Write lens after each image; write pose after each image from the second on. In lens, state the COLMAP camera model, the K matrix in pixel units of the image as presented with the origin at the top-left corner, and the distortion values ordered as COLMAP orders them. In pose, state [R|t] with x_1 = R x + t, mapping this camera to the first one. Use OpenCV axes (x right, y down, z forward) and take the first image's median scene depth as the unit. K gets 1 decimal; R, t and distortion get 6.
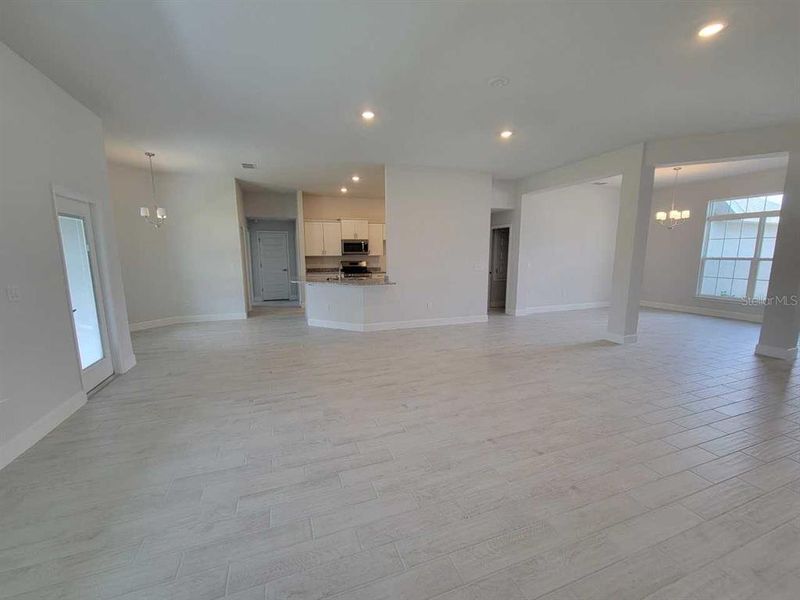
lens RADIAL K [[325.1, 0, 409.3], [0, 325.1, 301.8], [0, 0, 1]] dist [-0.000249, -0.000461]
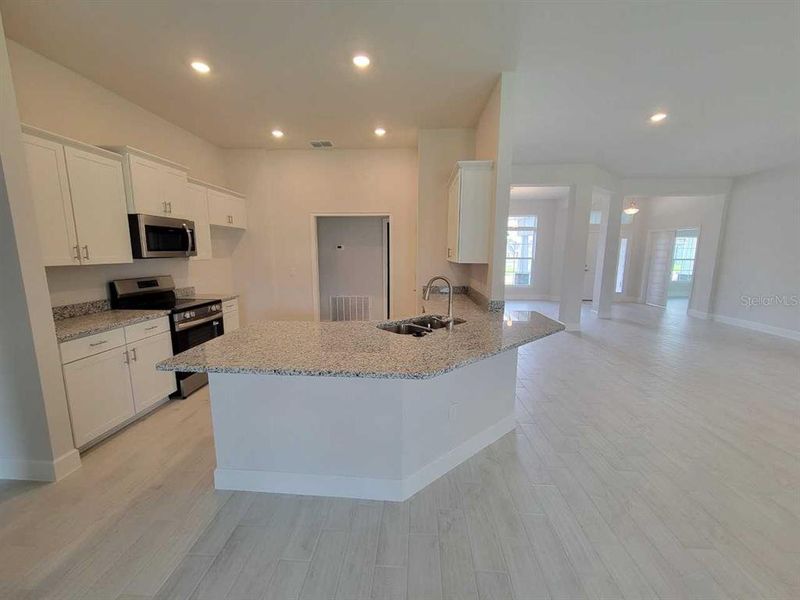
lens RADIAL K [[325.1, 0, 396.2], [0, 325.1, 299.8], [0, 0, 1]] dist [-0.000249, -0.000461]
pose [[0.417650, -0.124892, 0.899984, -0.403476], [0.132431, 0.988298, 0.075691, -0.095270], [-0.898905, 0.087574, 0.429302, 0.626069]]
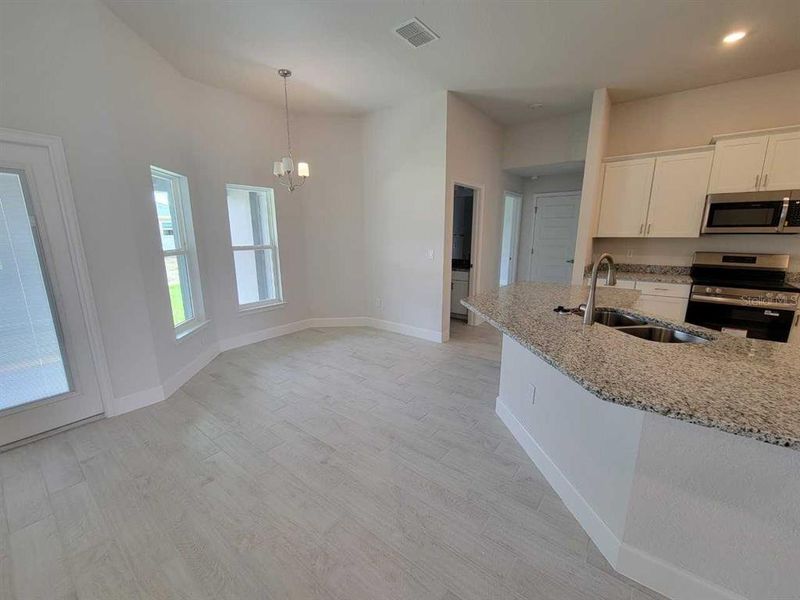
lens RADIAL K [[325.1, 0, 395.0], [0, 325.1, 298.8], [0, 0, 1]] dist [-0.000249, -0.000461]
pose [[0.491356, 0.179173, -0.852330, -0.039228], [-0.130964, 0.982684, 0.131076, -0.073591], [0.861056, 0.047220, 0.506312, 0.495253]]
